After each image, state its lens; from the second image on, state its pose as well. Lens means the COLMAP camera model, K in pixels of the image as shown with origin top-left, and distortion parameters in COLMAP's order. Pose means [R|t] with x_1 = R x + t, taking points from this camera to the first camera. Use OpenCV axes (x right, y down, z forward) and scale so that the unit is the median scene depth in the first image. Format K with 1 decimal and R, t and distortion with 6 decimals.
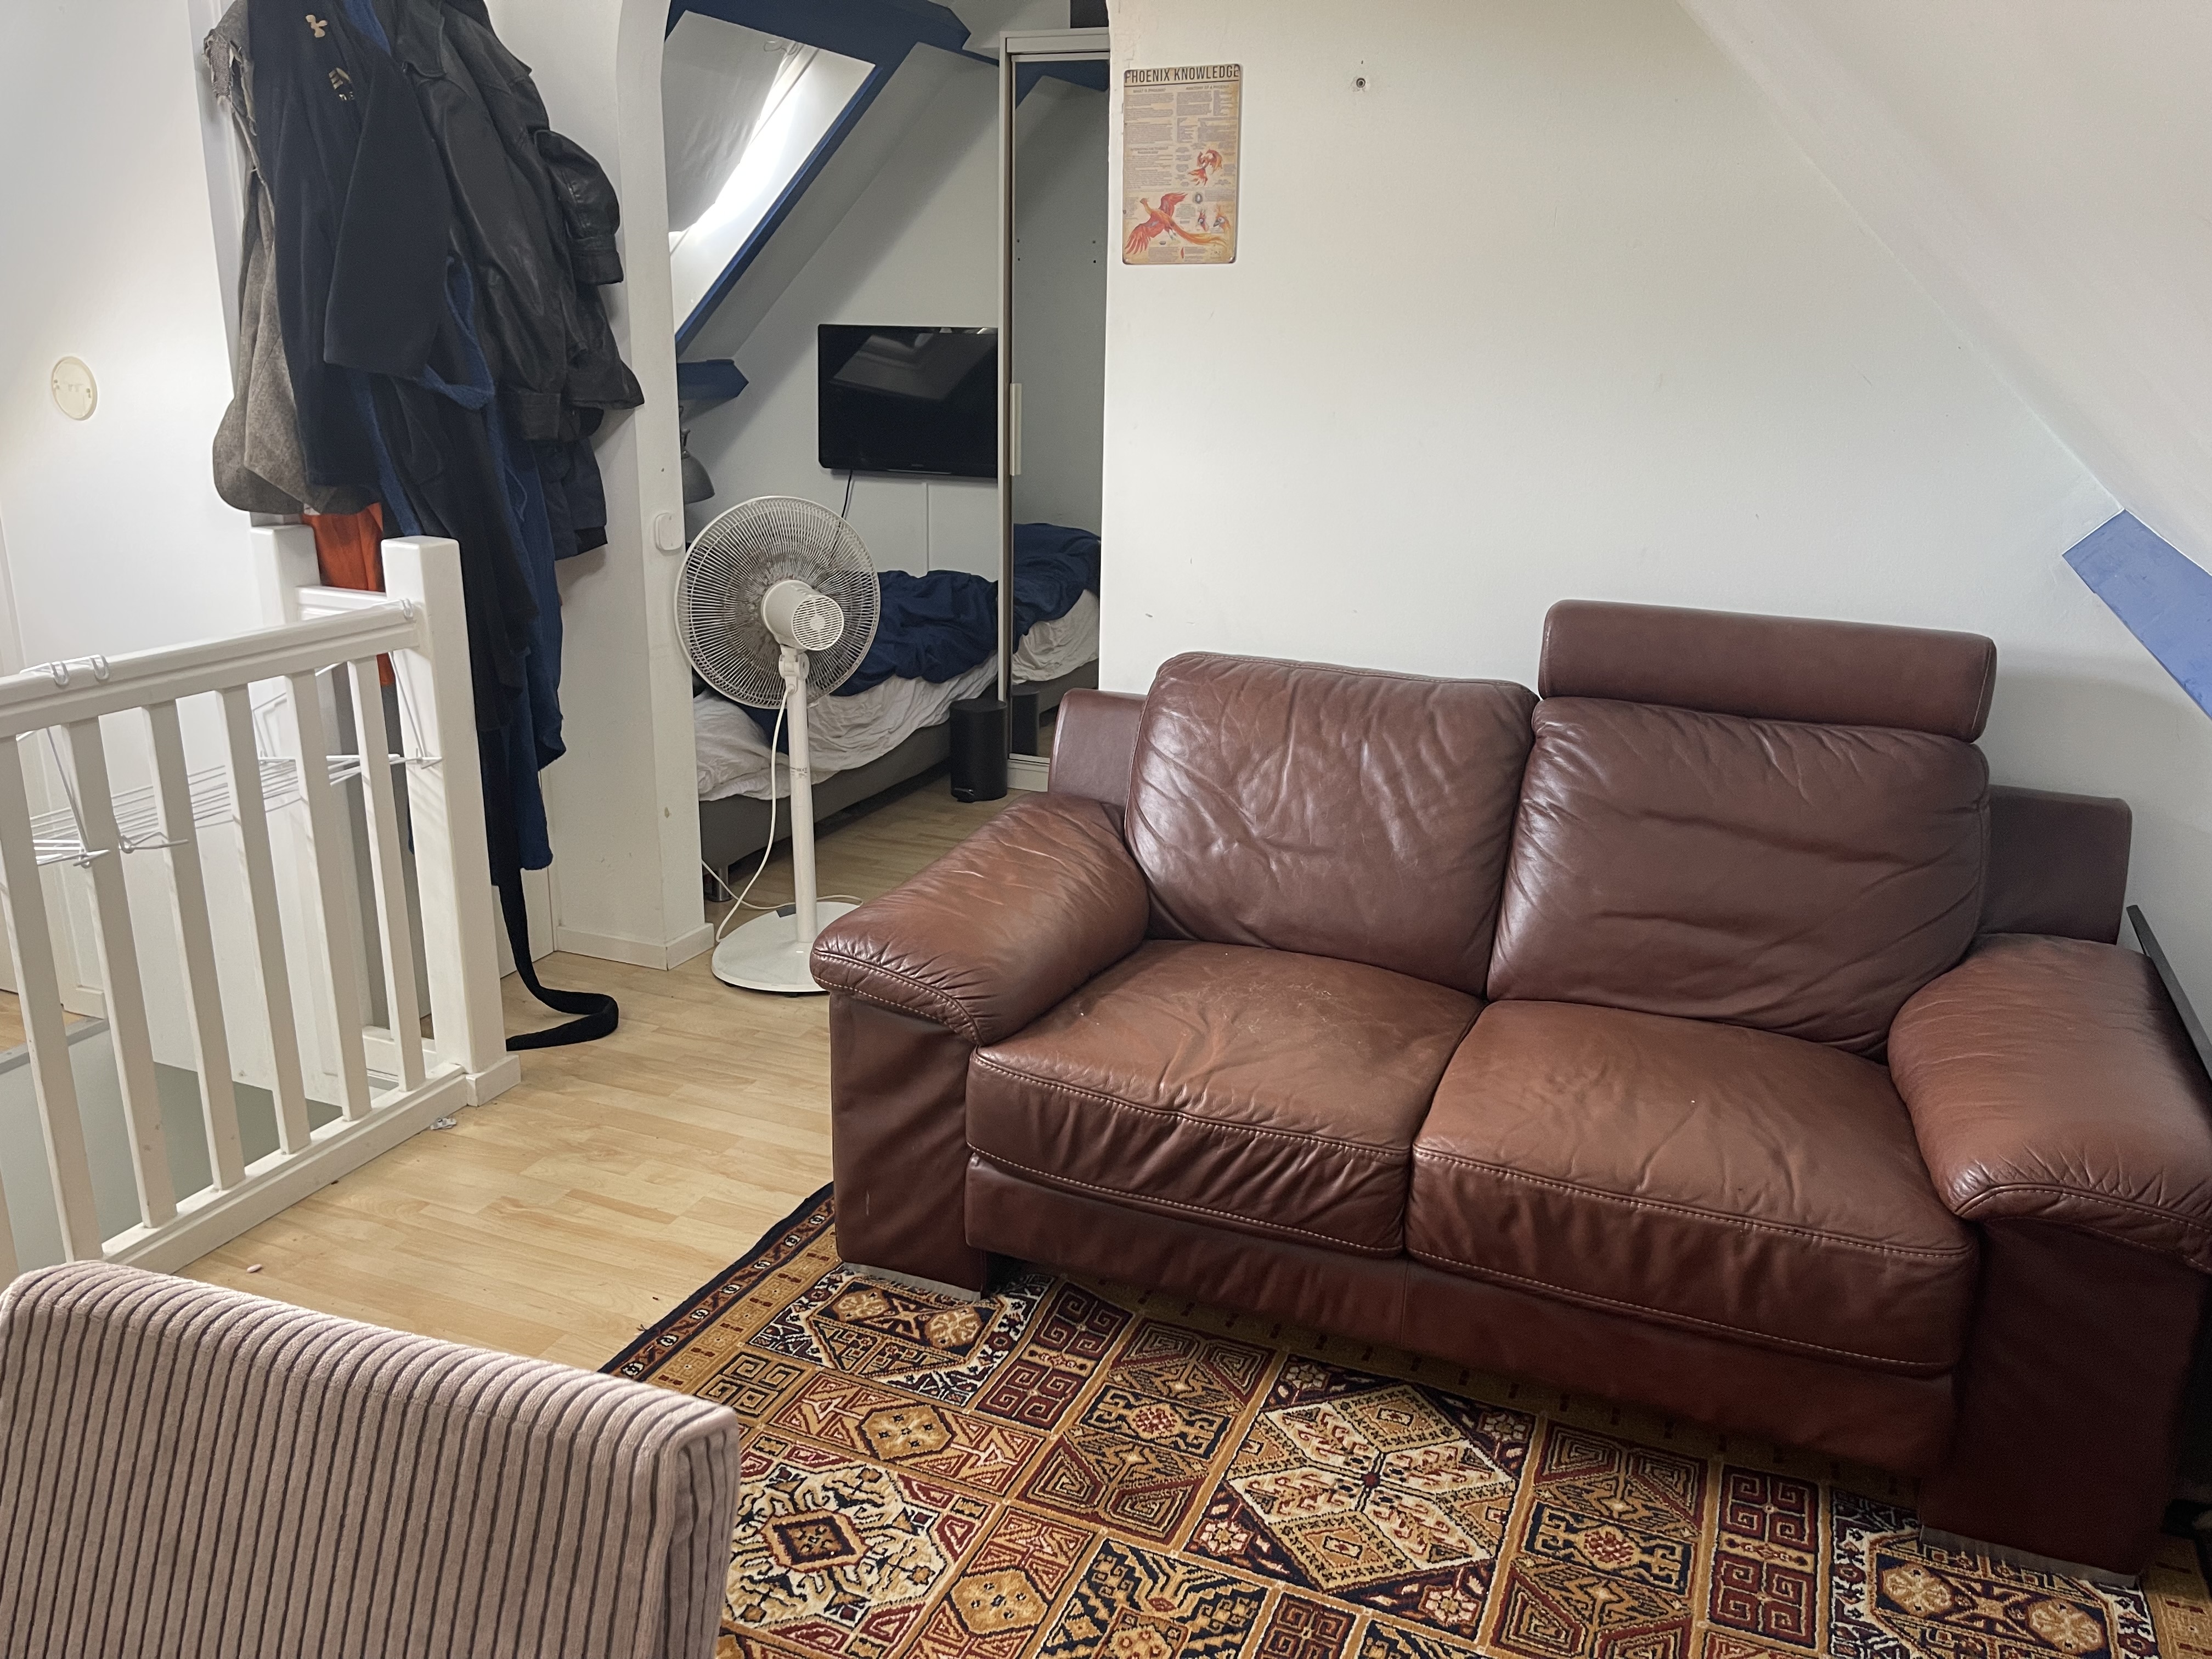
lens RADIAL K [[1668.3, 0, 1106.0], [0, 1668.3, 829.5], [0, 0, 1]] dist [0.013022, 0.002247]
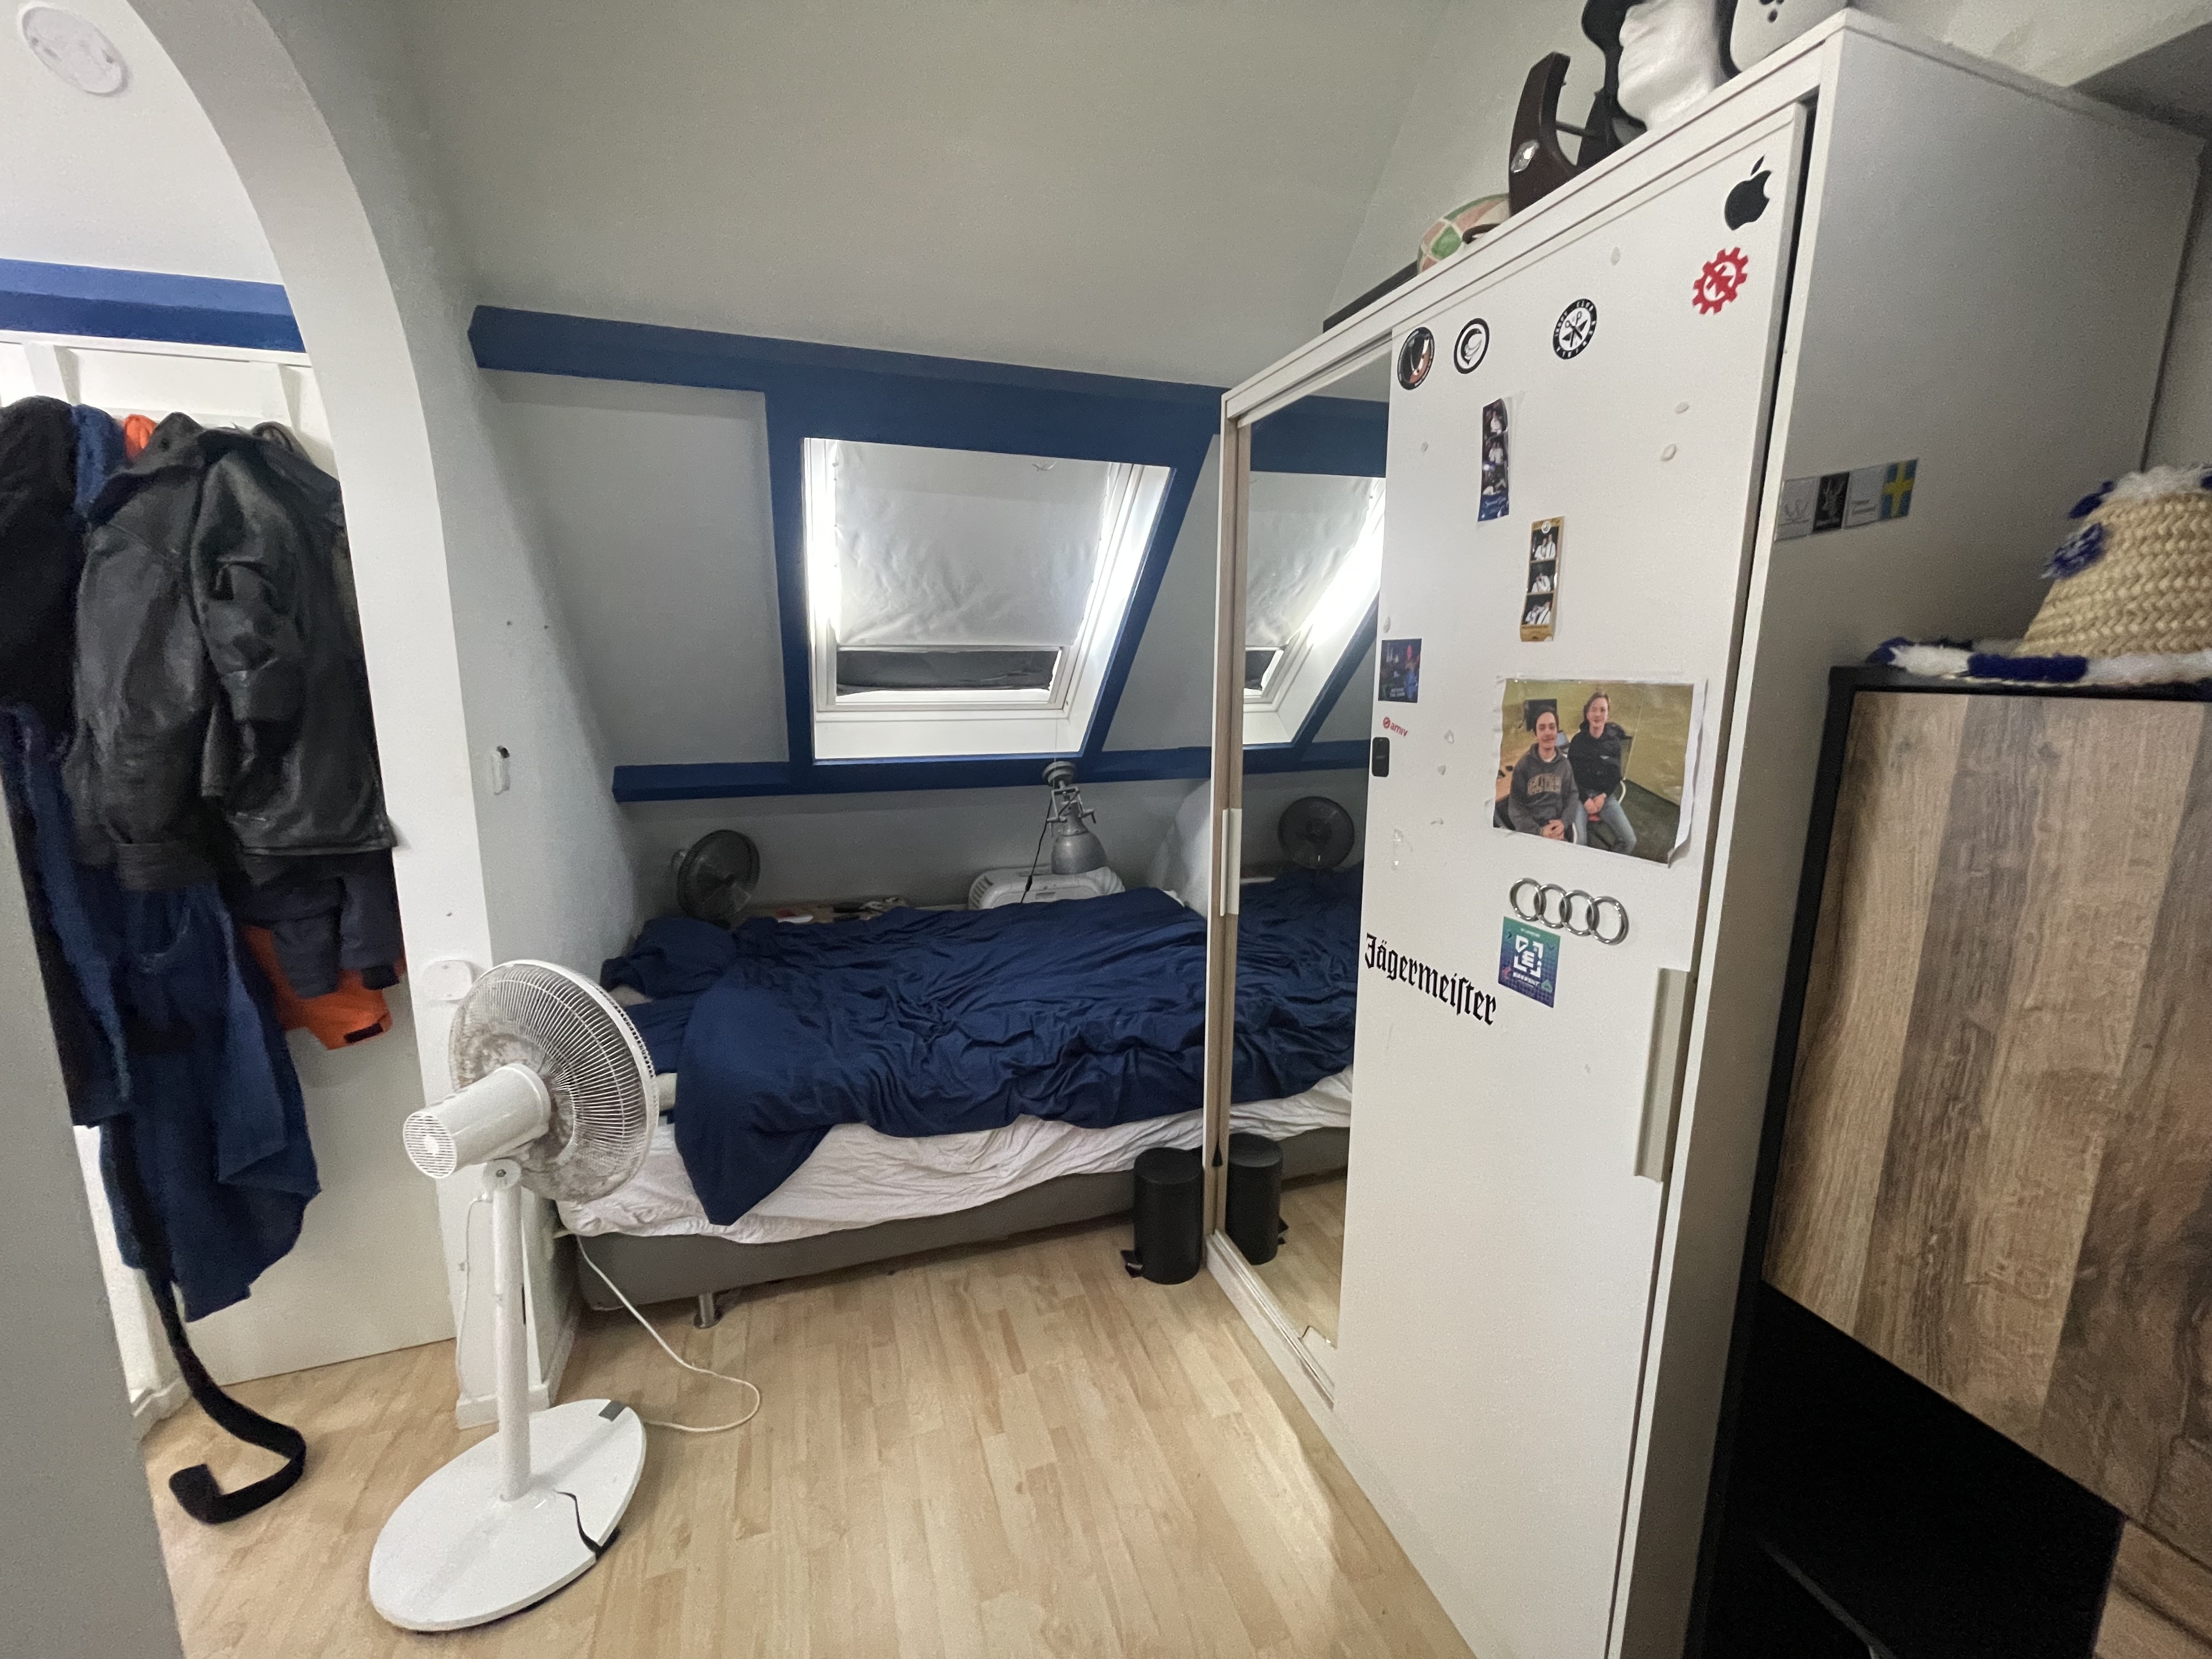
lens RADIAL K [[885.5, 0, 1106.0], [0, 885.5, 829.5], [0, 0, 1]] dist [-0.000062, -0.000090]
pose [[0.656418, 0.120693, -0.744680, 0.408860], [-0.217066, 0.975592, -0.033220, -0.410281], [0.722494, 0.183451, 0.666594, 1.188943]]
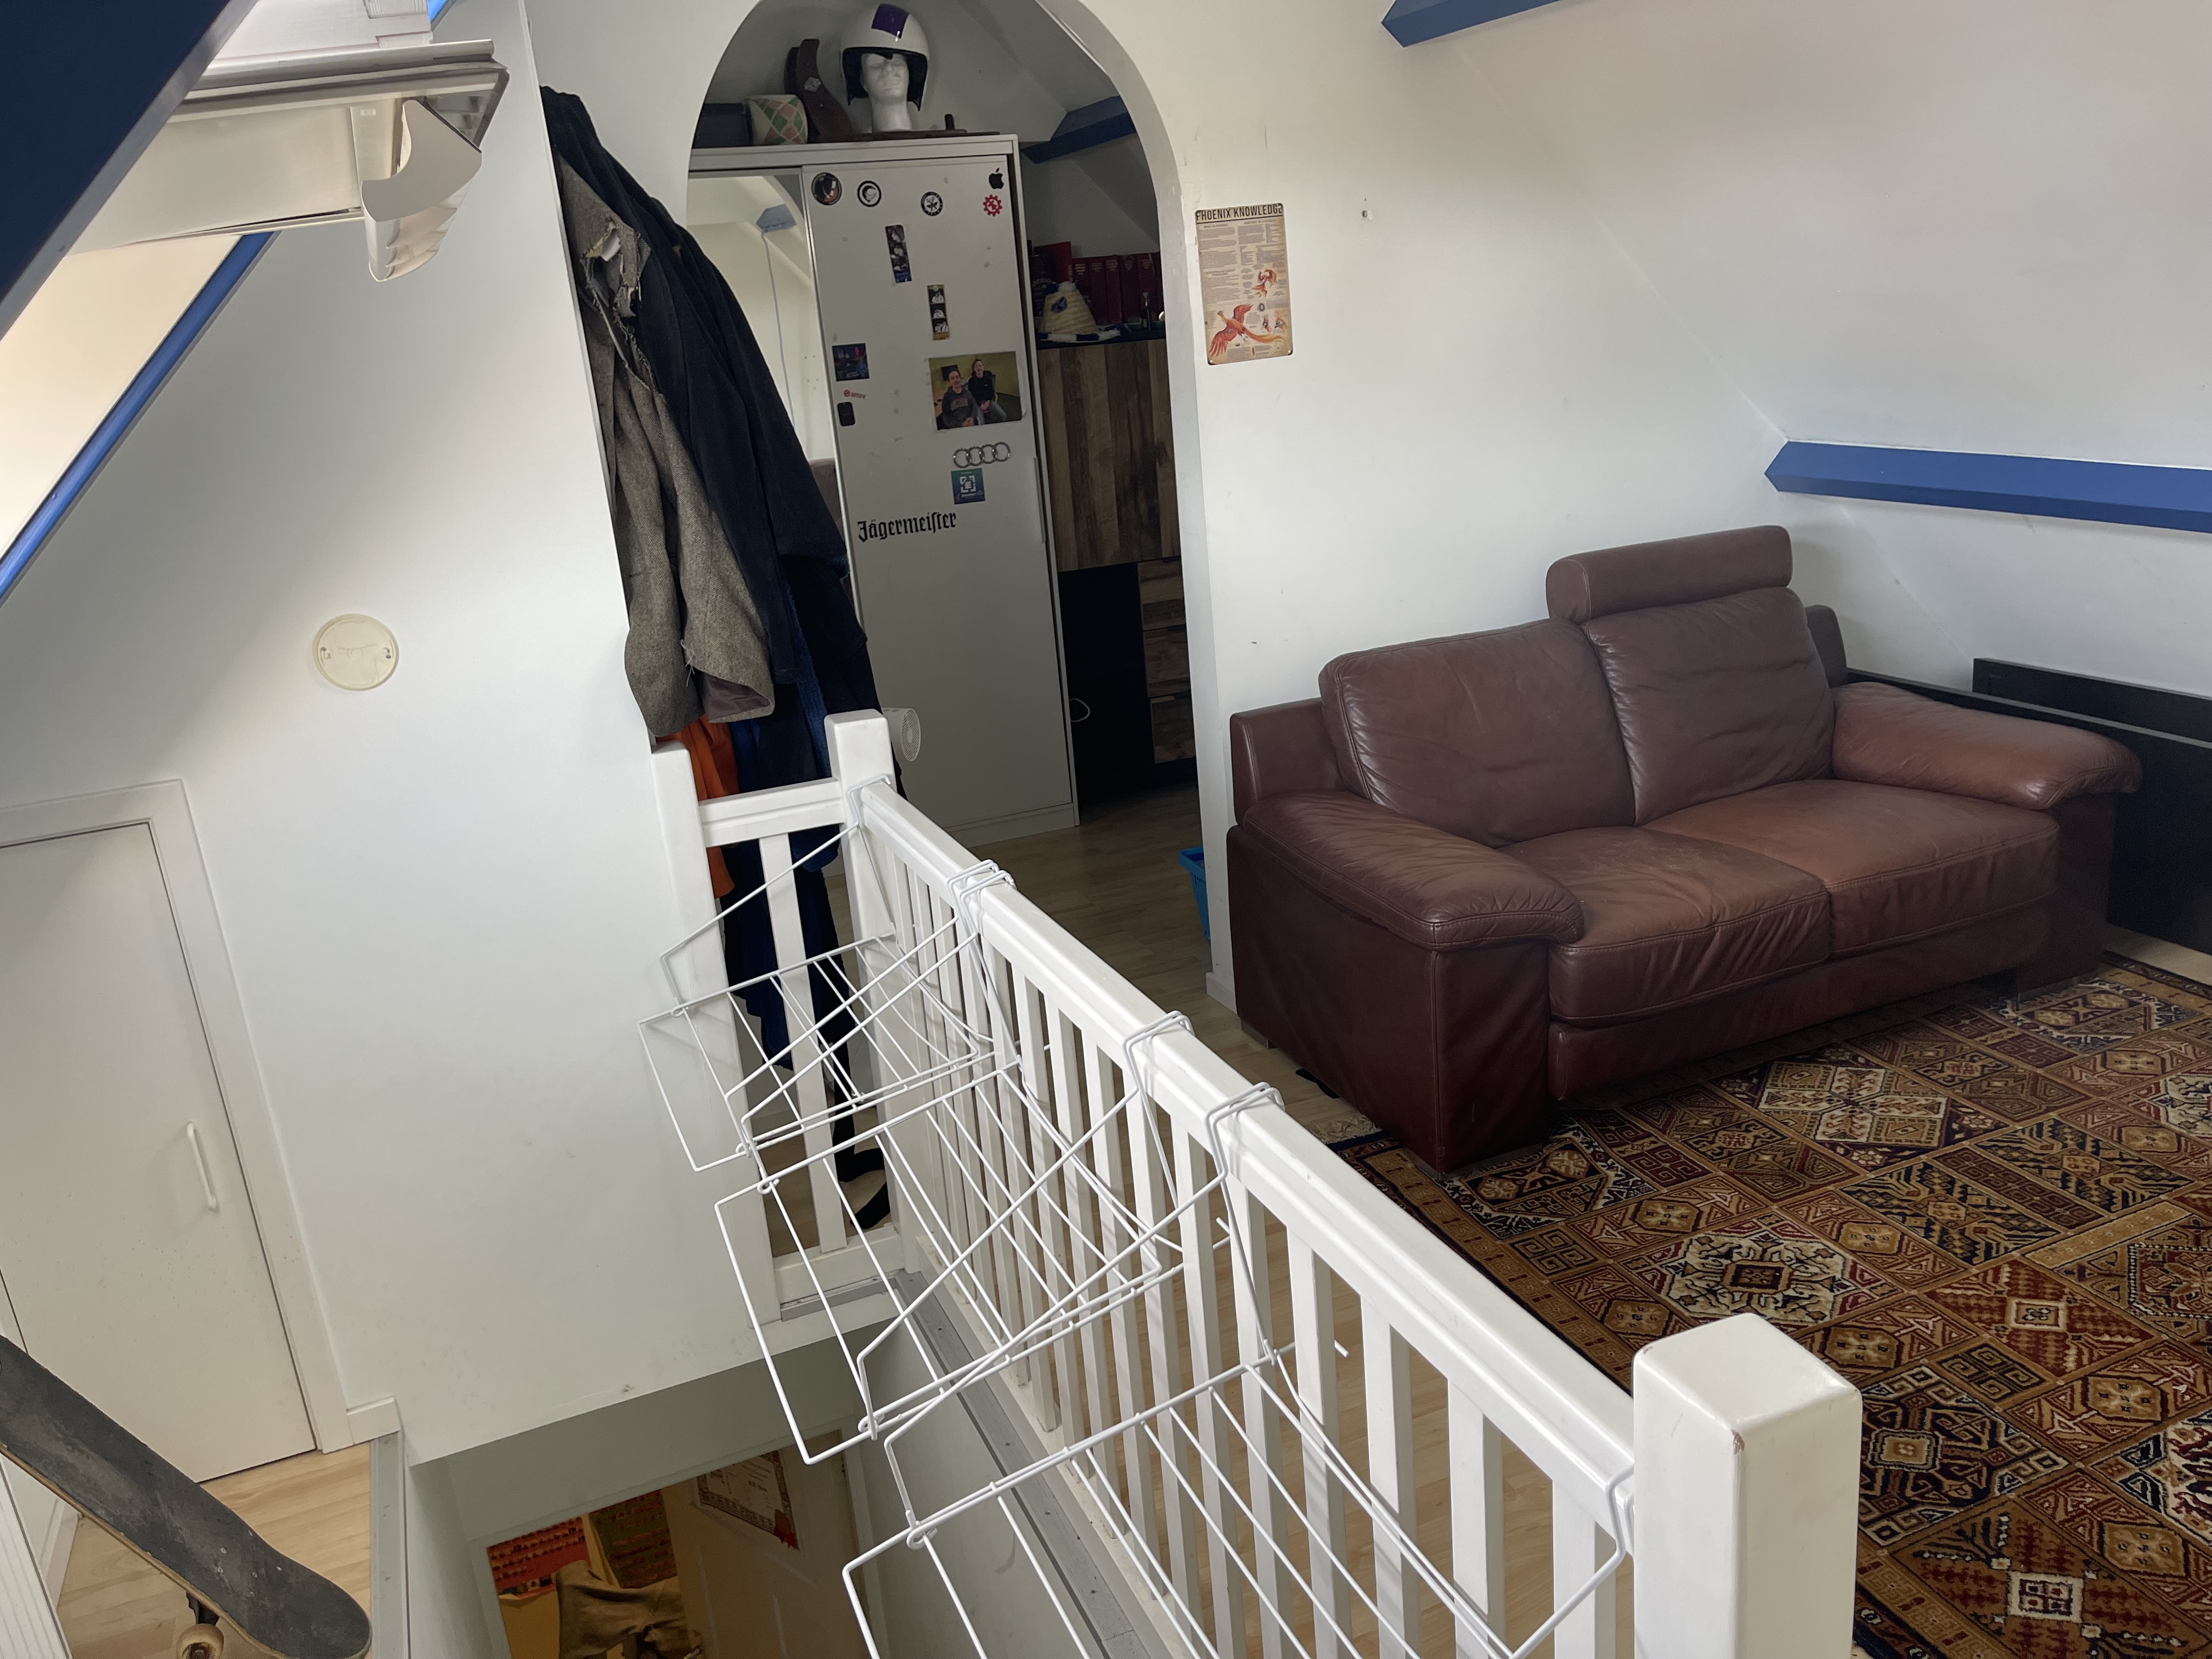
lens RADIAL K [[1668.3, 0, 1106.0], [0, 1668.3, 829.5], [0, 0, 1]] dist [0.013022, 0.002247]
pose [[0.703755, -0.284714, 0.650898, -1.007817], [0.301655, 0.949248, 0.089066, -0.159311], [-0.643221, 0.133666, 0.753923, 0.187697]]
